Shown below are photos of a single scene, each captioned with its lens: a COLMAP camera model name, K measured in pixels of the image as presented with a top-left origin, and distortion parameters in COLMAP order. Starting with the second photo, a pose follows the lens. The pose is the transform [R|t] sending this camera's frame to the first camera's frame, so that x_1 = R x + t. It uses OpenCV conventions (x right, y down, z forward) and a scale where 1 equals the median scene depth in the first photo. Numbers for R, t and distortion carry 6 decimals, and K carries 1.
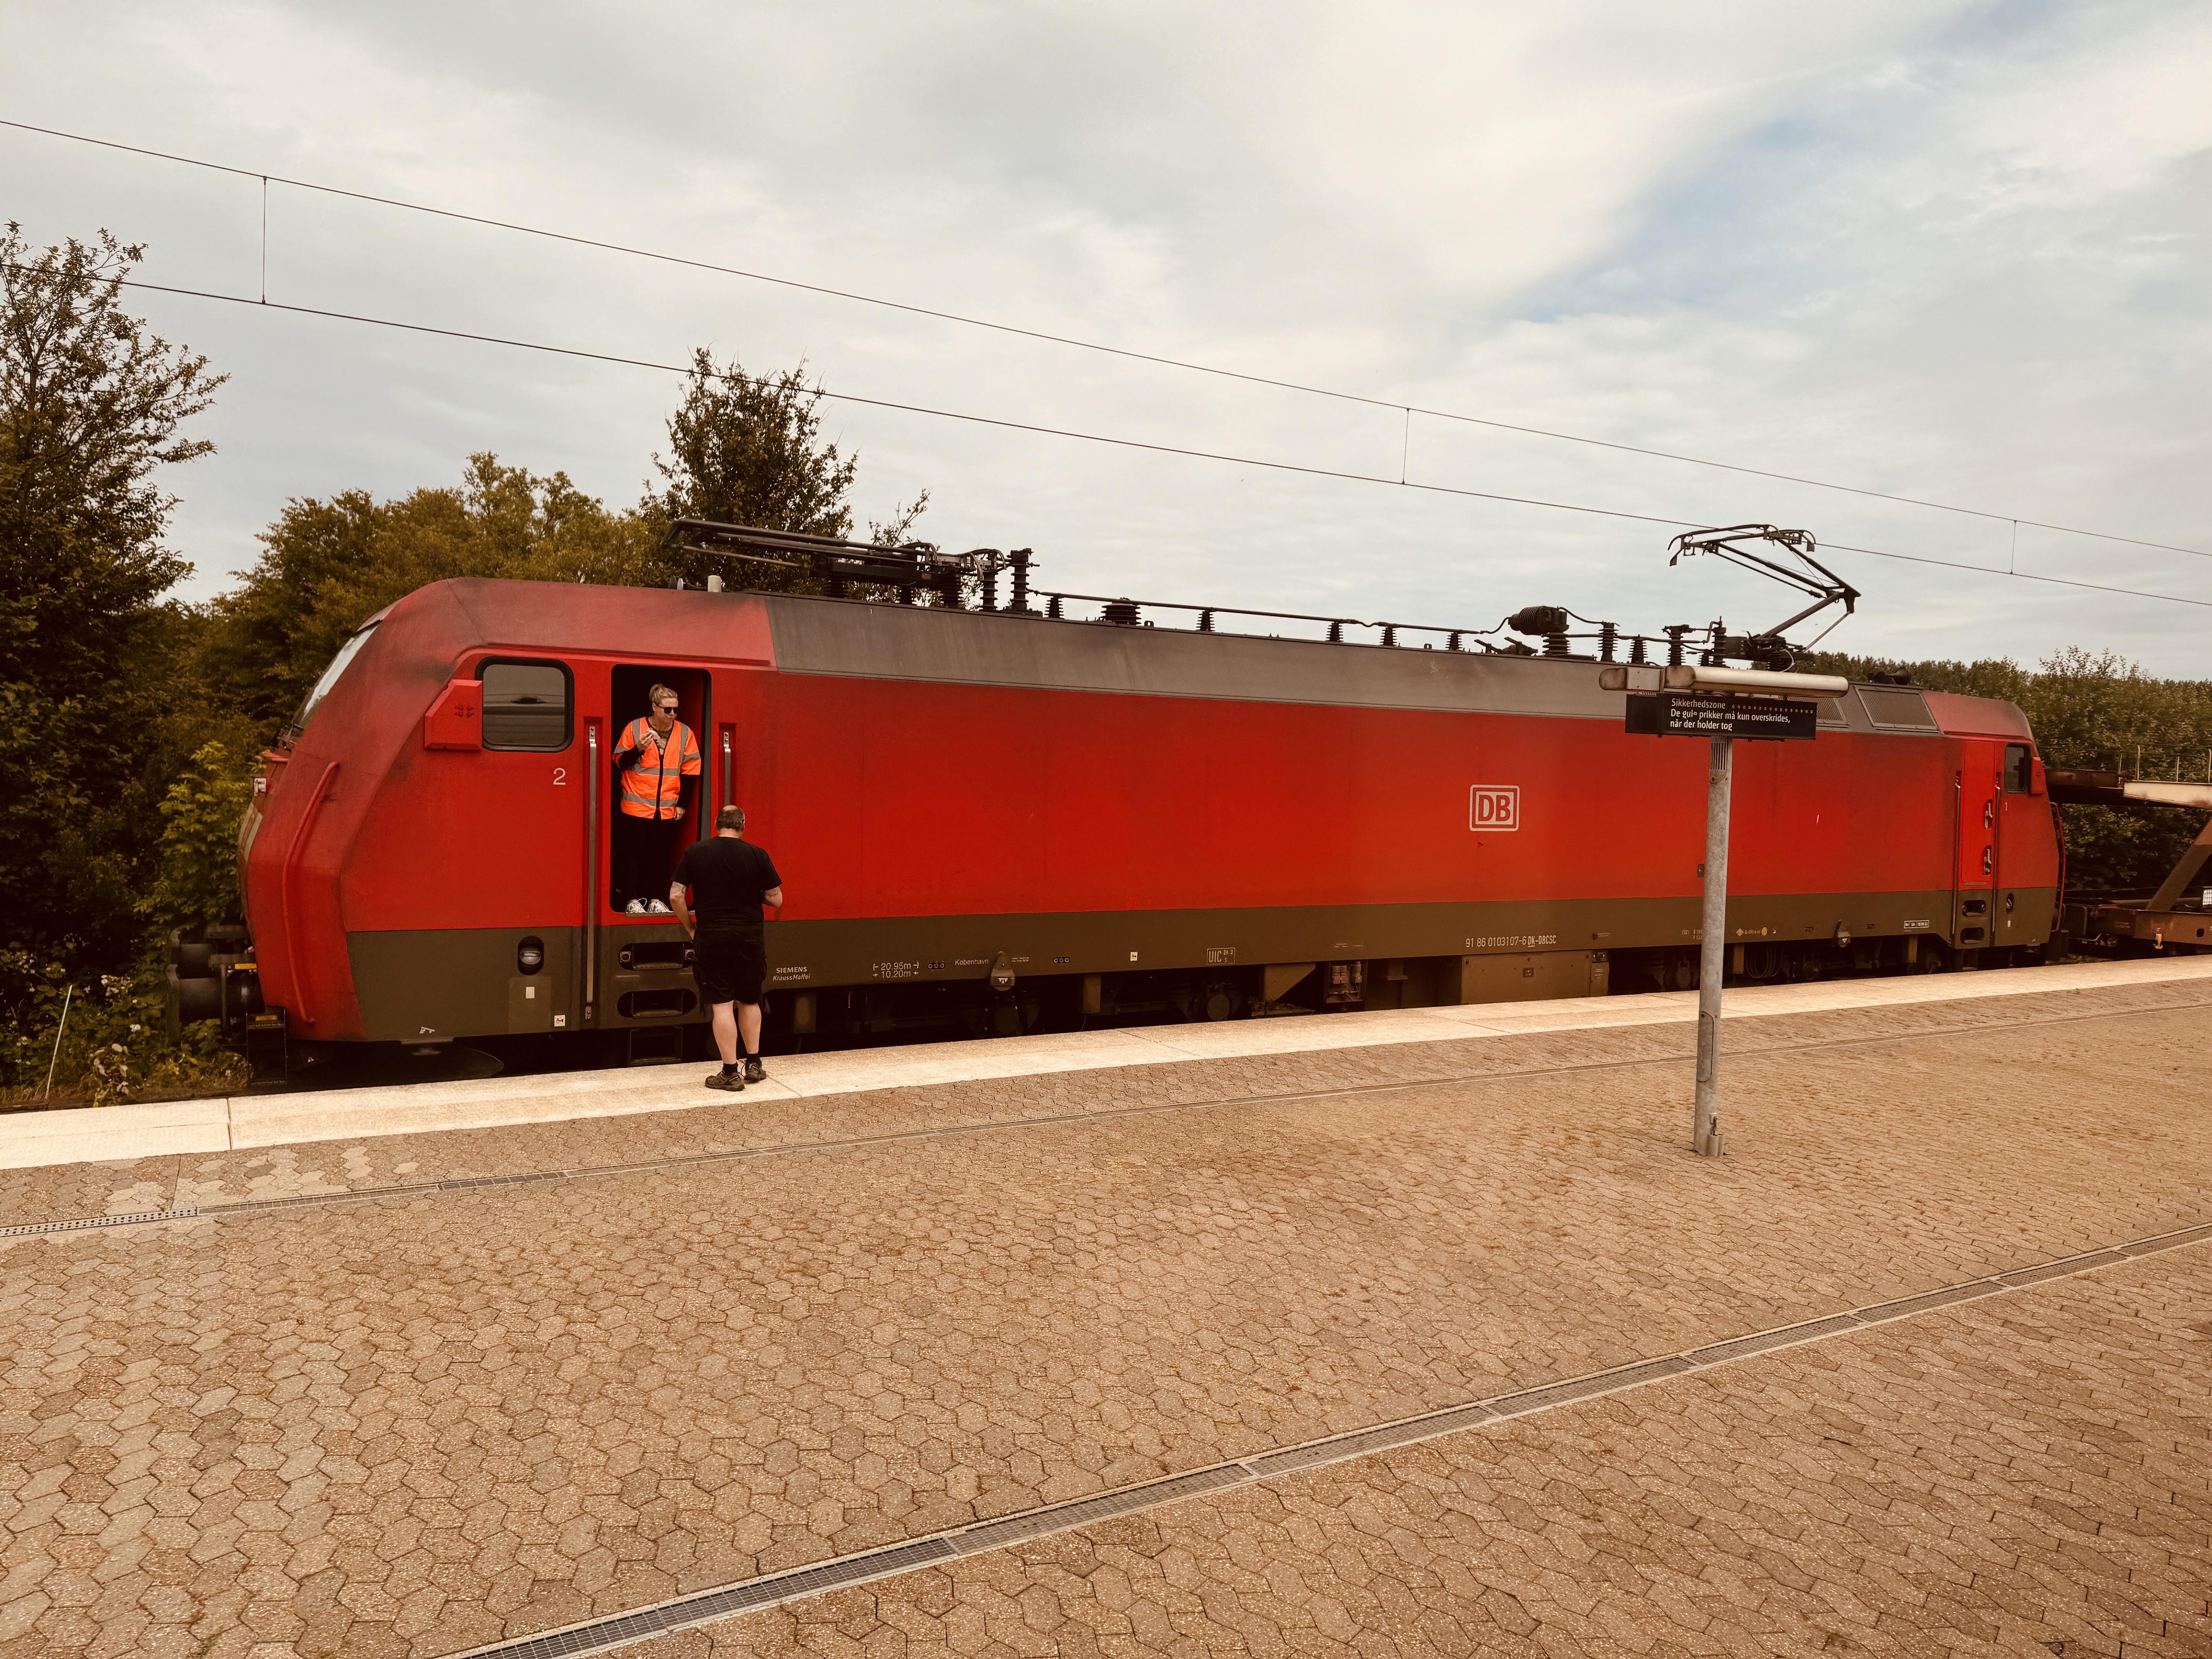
lens RADIAL K [[1551.1, 0, 1104.0], [0, 1551.1, 841.2], [0, 0, 1]] dist [0.057611, -0.048460]
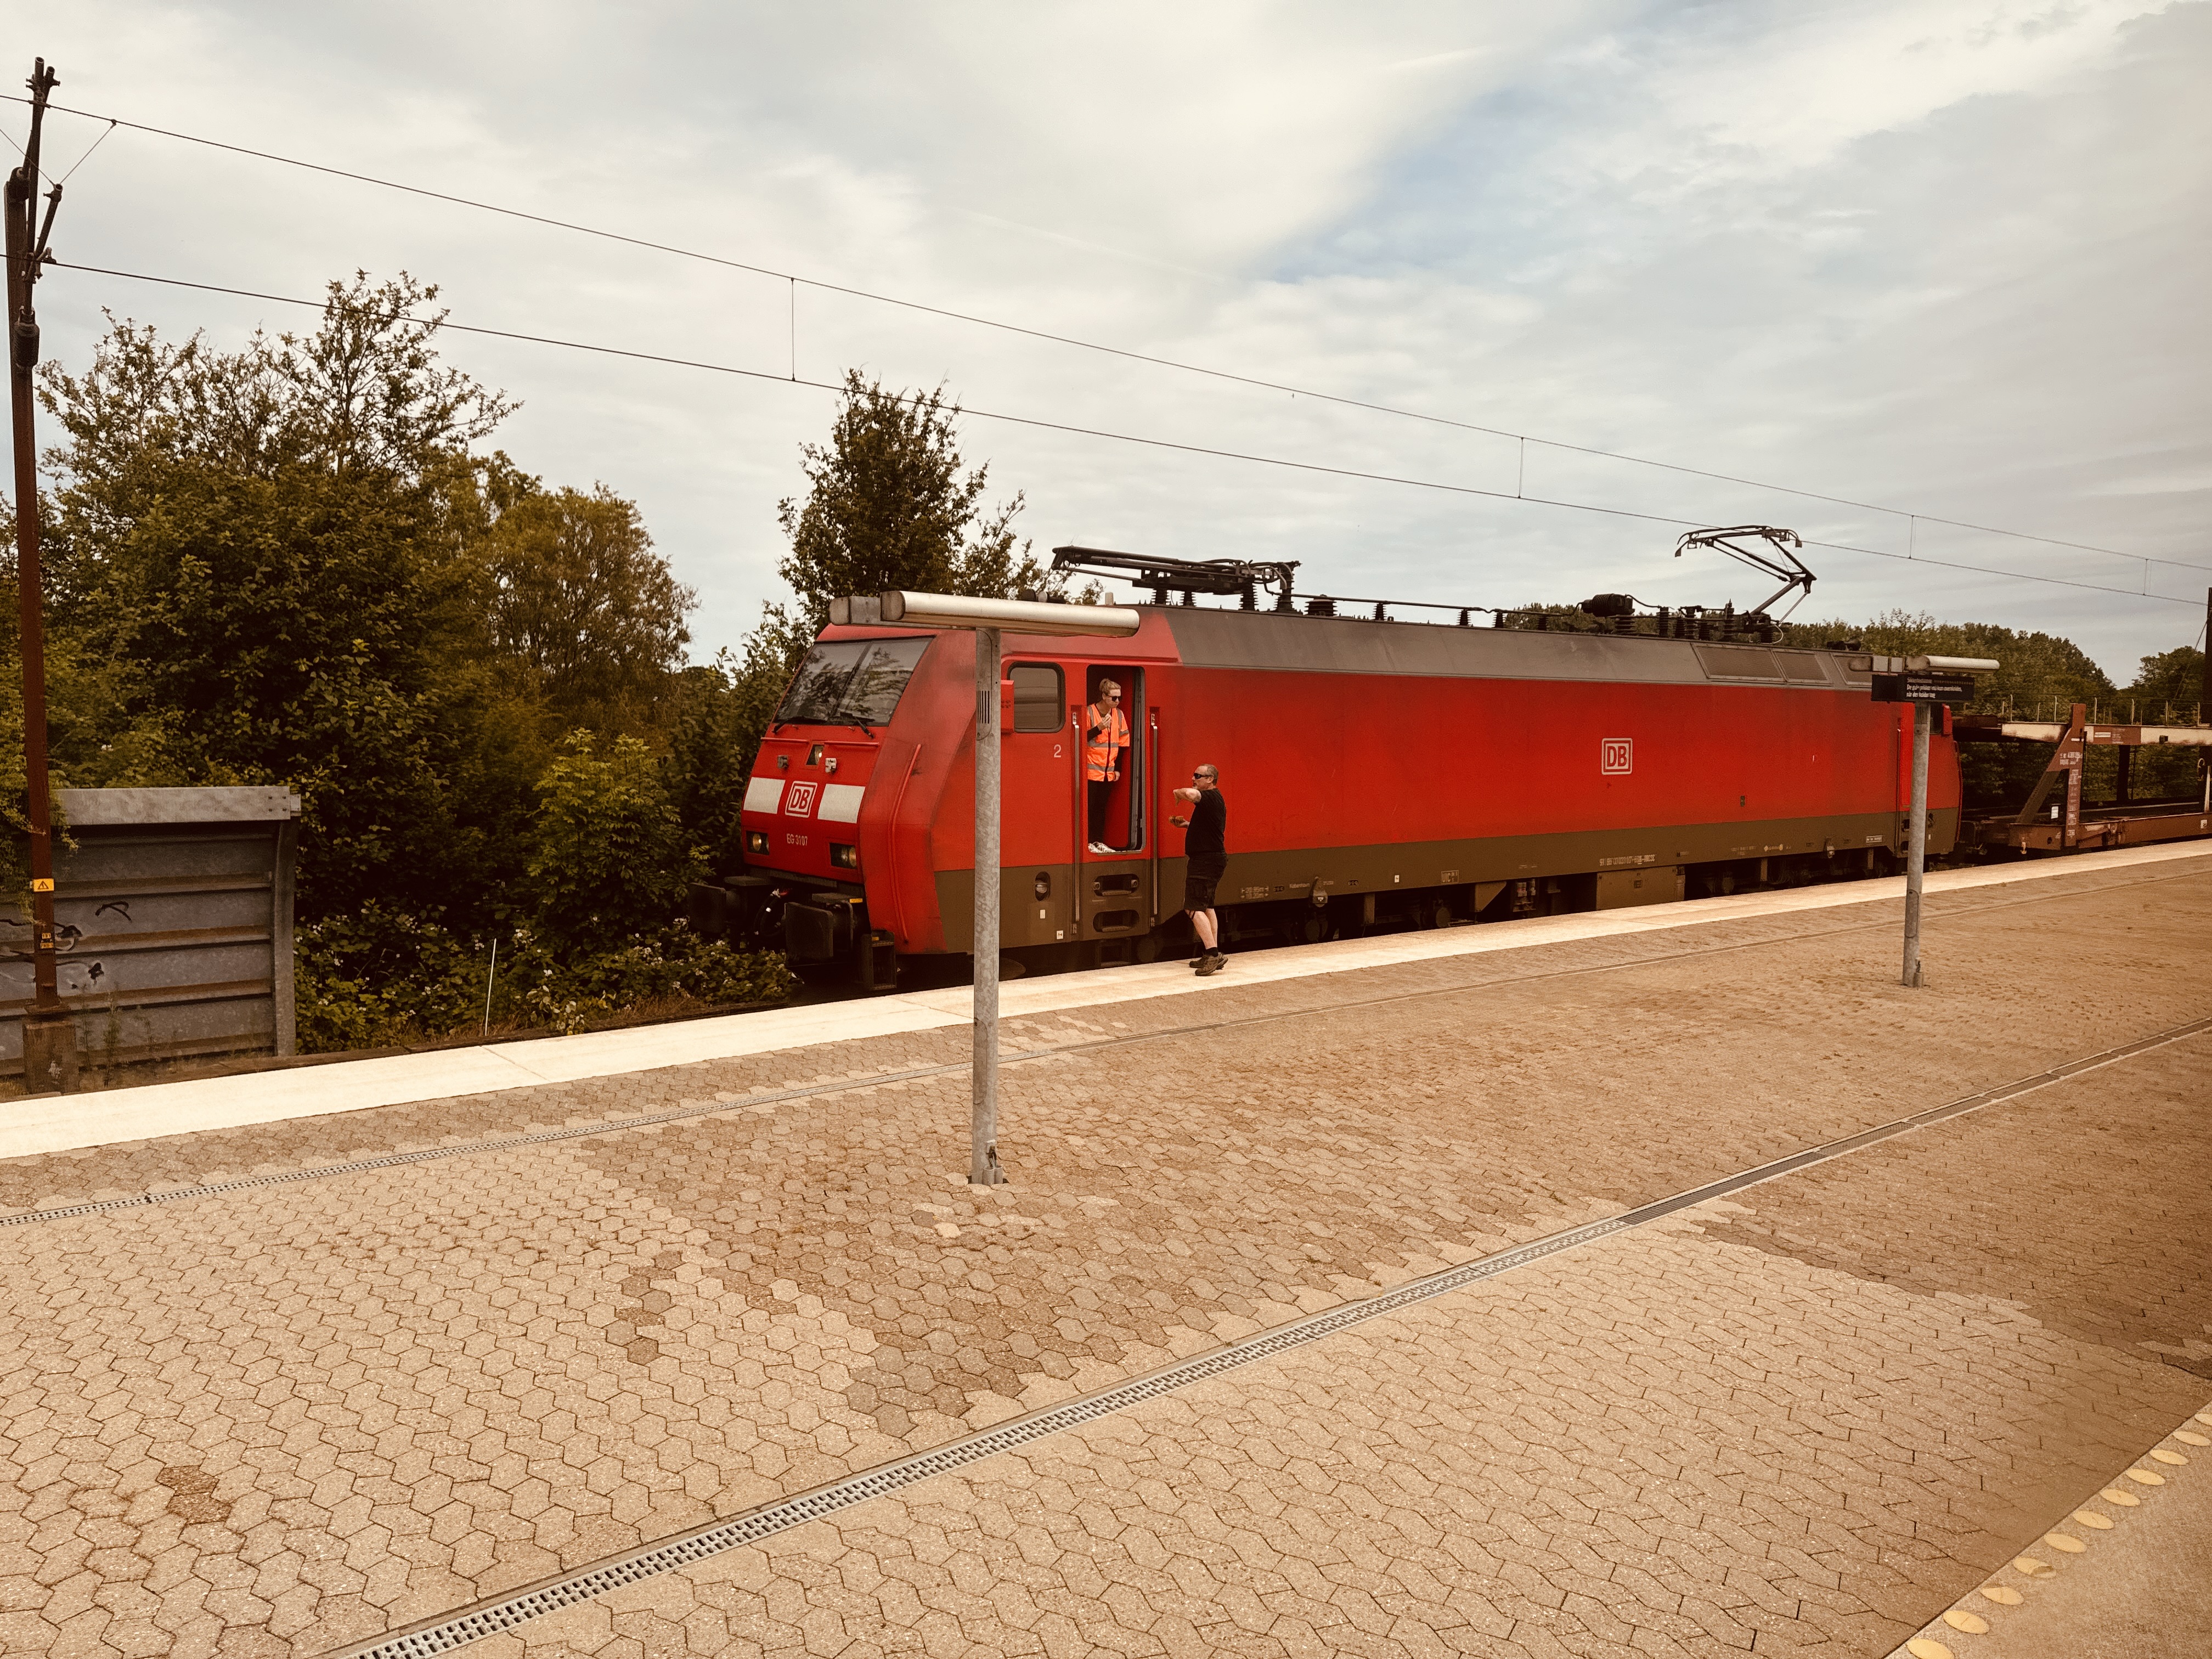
lens RADIAL K [[1551.1, 0, 1104.1], [0, 1551.1, 836.6], [0, 0, 1]] dist [0.057611, -0.048460]
pose [[0.988998, -0.033653, 0.144047, -0.356823], [0.030259, 0.999212, 0.025693, -0.000929], [-0.144798, -0.021052, 0.989237, -0.213526]]
